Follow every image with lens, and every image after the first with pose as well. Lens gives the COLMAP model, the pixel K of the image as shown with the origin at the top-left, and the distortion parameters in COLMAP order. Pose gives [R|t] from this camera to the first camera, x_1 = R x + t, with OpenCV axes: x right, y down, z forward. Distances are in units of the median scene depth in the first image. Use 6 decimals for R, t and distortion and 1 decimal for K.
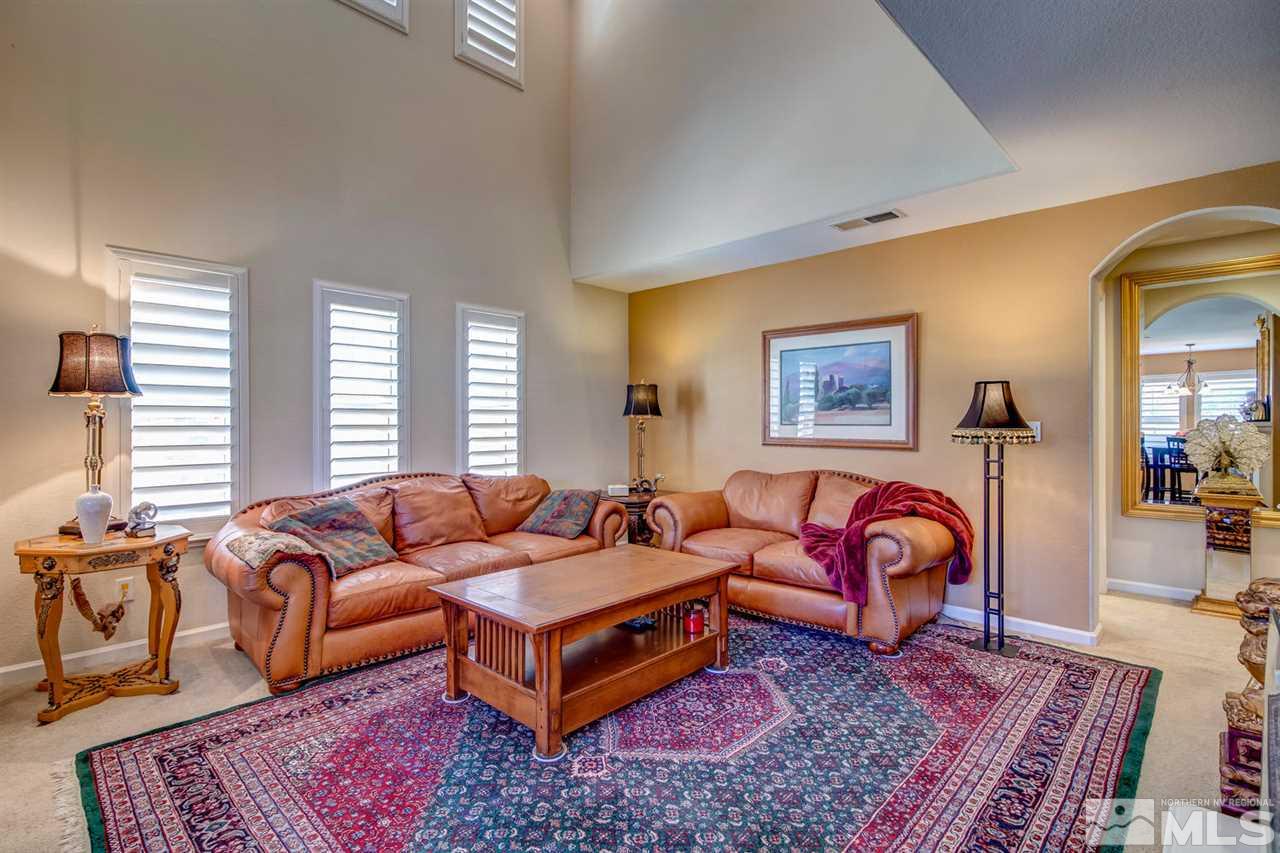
lens RADIAL K [[603.6, 0, 615.1], [0, 603.6, 421.4], [0, 0, 1]] dist [0.004552, 0.000064]
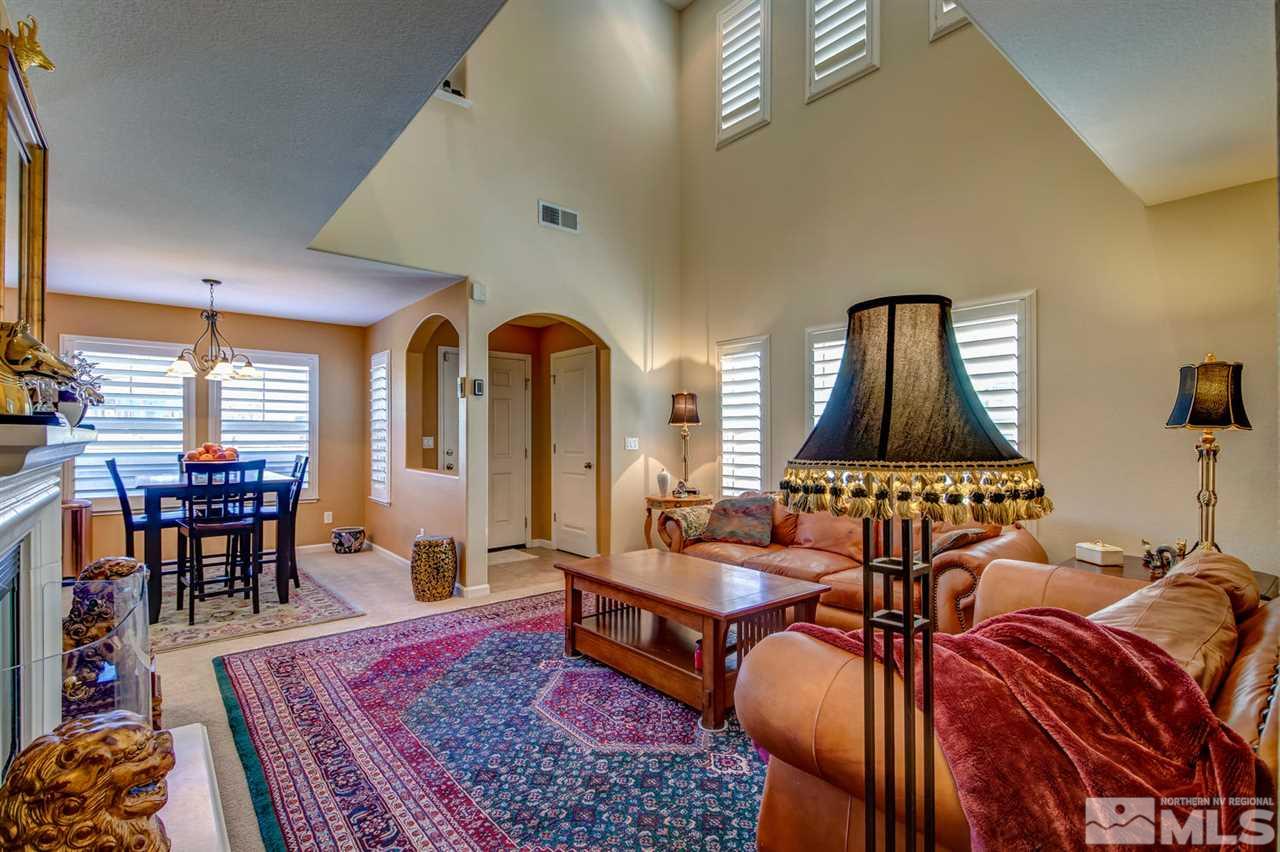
lens RADIAL K [[589.6, 0, 641.1], [0, 589.6, 436.9], [0, 0, 1]] dist [0.027888, -0.000107]
pose [[-0.089552, -0.000412, -0.995982, 0.851573], [-0.000945, 0.999999, -0.000329, -0.001232], [0.995982, 0.000912, -0.089552, 0.814407]]
